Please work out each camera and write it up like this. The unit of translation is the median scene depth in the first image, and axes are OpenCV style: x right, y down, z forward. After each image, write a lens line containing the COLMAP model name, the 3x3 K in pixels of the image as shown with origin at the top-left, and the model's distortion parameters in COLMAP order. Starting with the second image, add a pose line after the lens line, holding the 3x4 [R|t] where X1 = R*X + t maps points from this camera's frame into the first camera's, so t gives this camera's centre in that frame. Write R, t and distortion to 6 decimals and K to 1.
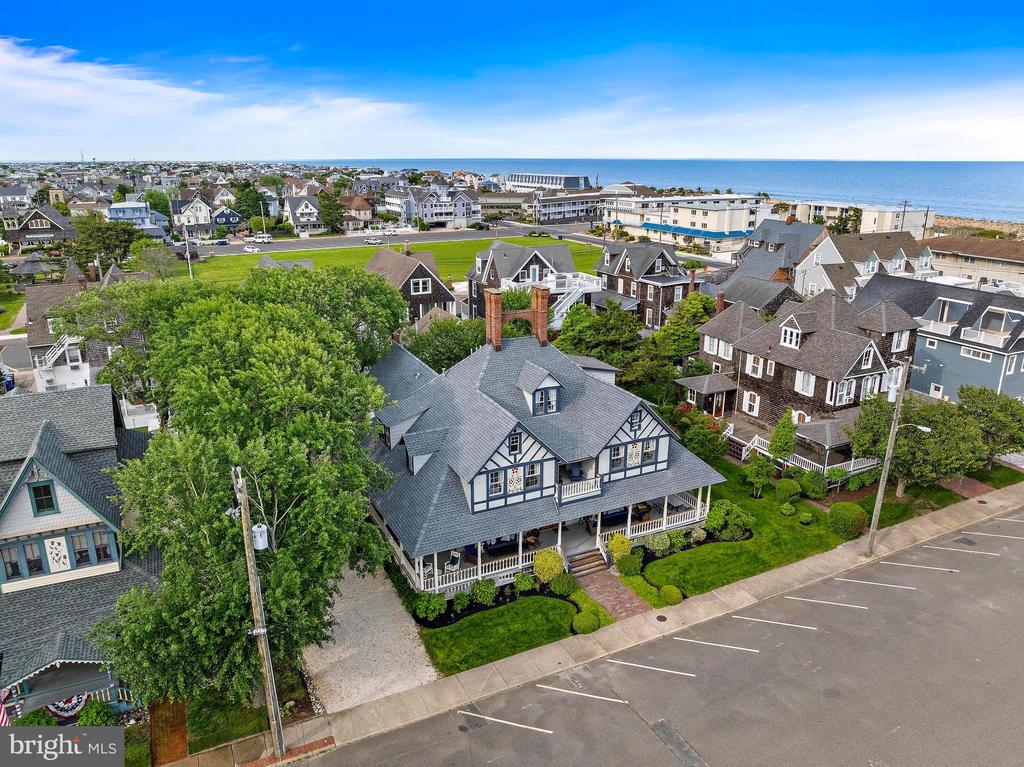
lens RADIAL K [[715.5, 0, 512.5], [0, 715.5, 374.8], [0, 0, 1]] dist [-0.040171, 0.008761]
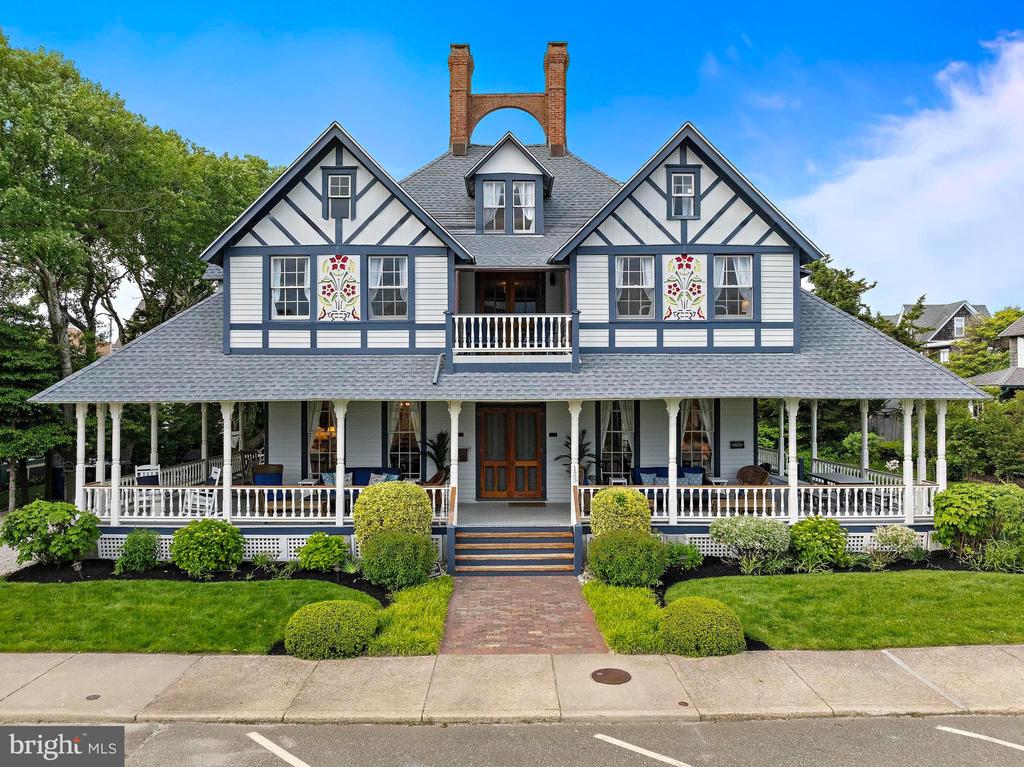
lens RADIAL K [[715.5, 0, 511.0], [0, 715.5, 387.3], [0, 0, 1]] dist [-0.040171, 0.008761]
pose [[0.903569, -0.001884, -0.428438, 0.249735], [-0.125398, 0.955038, -0.268661, 0.277376], [0.409681, 0.296479, 0.862706, 0.646853]]
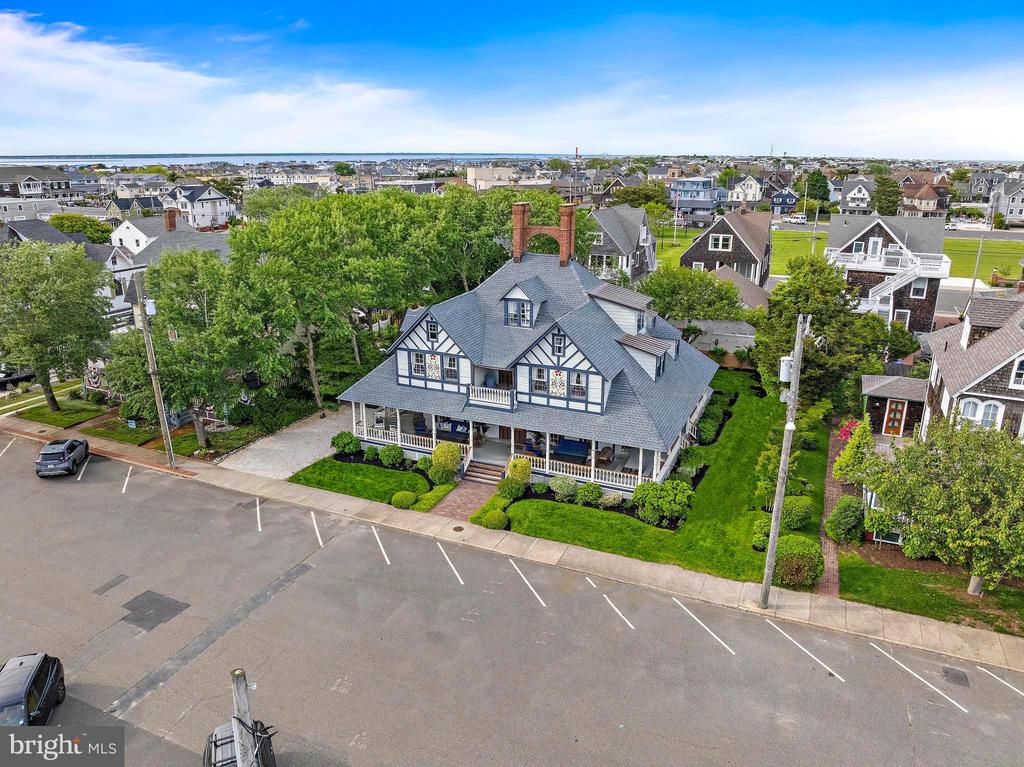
lens RADIAL K [[715.5, 0, 515.5], [0, 715.5, 381.5], [0, 0, 1]] dist [-0.040171, 0.008761]
pose [[0.649969, 0.235688, -0.722490, 0.801980], [-0.225502, 0.967690, 0.112809, 0.017892], [0.725734, 0.089601, 0.682116, 0.327865]]
